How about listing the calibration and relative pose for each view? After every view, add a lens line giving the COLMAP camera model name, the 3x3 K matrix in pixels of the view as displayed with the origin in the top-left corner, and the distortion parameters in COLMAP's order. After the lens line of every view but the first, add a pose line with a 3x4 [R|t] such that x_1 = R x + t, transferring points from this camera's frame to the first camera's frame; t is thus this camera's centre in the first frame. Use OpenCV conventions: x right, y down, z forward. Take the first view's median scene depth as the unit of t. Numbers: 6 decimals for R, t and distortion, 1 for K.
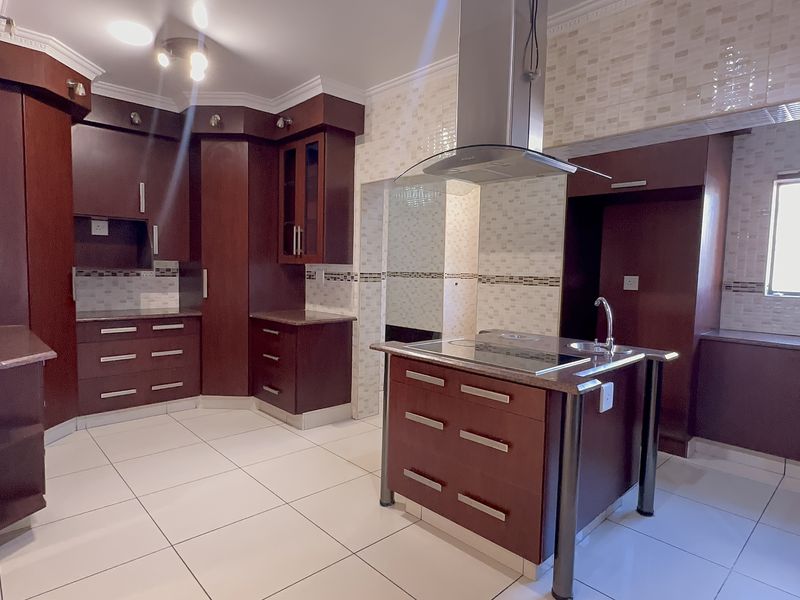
lens RADIAL K [[466.0, 0, 399.7], [0, 466.0, 299.0], [0, 0, 1]] dist [-0.007358, 0.006300]
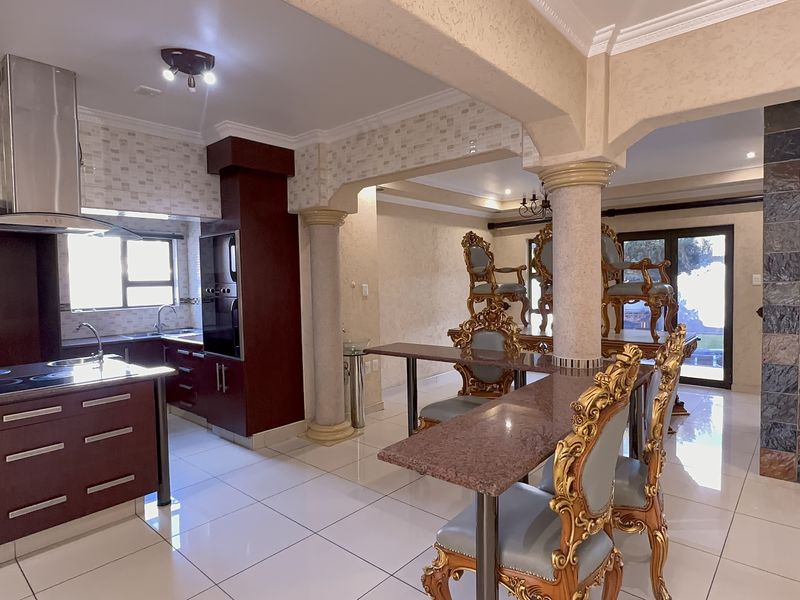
lens RADIAL K [[466.0, 0, 400.3], [0, 466.0, 298.9], [0, 0, 1]] dist [-0.007358, 0.006300]
pose [[-0.094425, -0.063943, 0.993476, -0.614821], [0.081823, 0.994060, 0.071757, -0.059647], [-0.992164, 0.088065, -0.088632, 0.120782]]
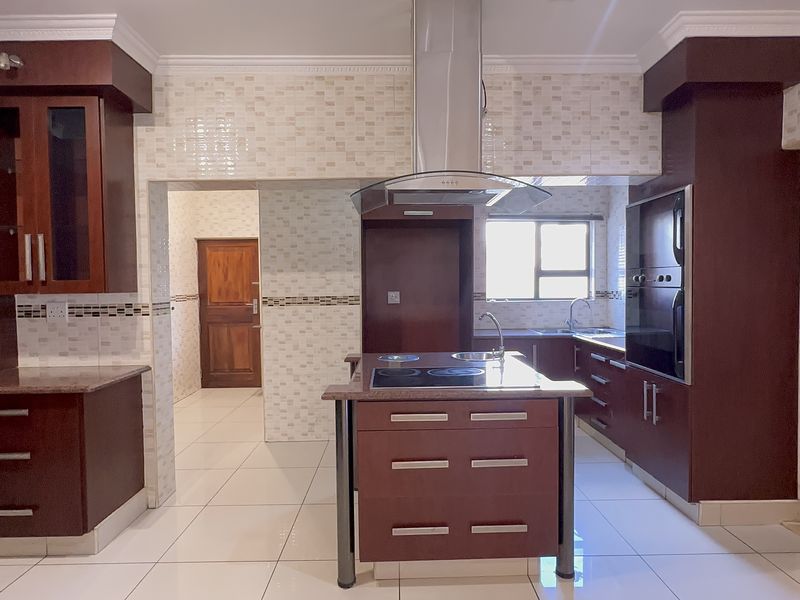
lens RADIAL K [[466.0, 0, 399.1], [0, 466.0, 300.0], [0, 0, 1]] dist [-0.007358, 0.006300]
pose [[0.676523, -0.055742, 0.734309, -0.349540], [0.074264, 0.997212, 0.007280, -0.037480], [-0.732667, 0.049607, 0.678777, 0.226556]]
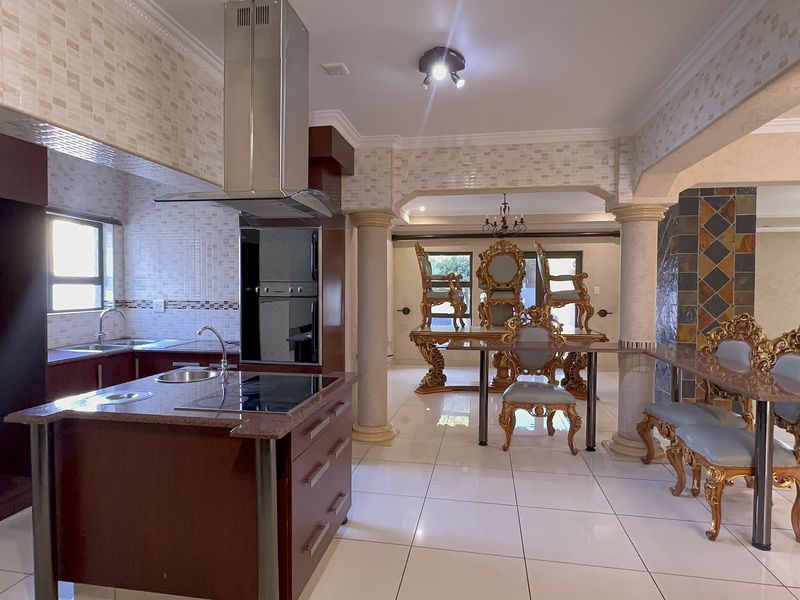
lens RADIAL K [[466.0, 0, 401.3], [0, 466.0, 300.7], [0, 0, 1]] dist [-0.007358, 0.006300]
pose [[-0.593815, -0.049746, 0.803062, -0.435916], [0.033503, 0.995692, 0.086452, -0.088006], [-0.803904, 0.078242, -0.589590, 0.783390]]
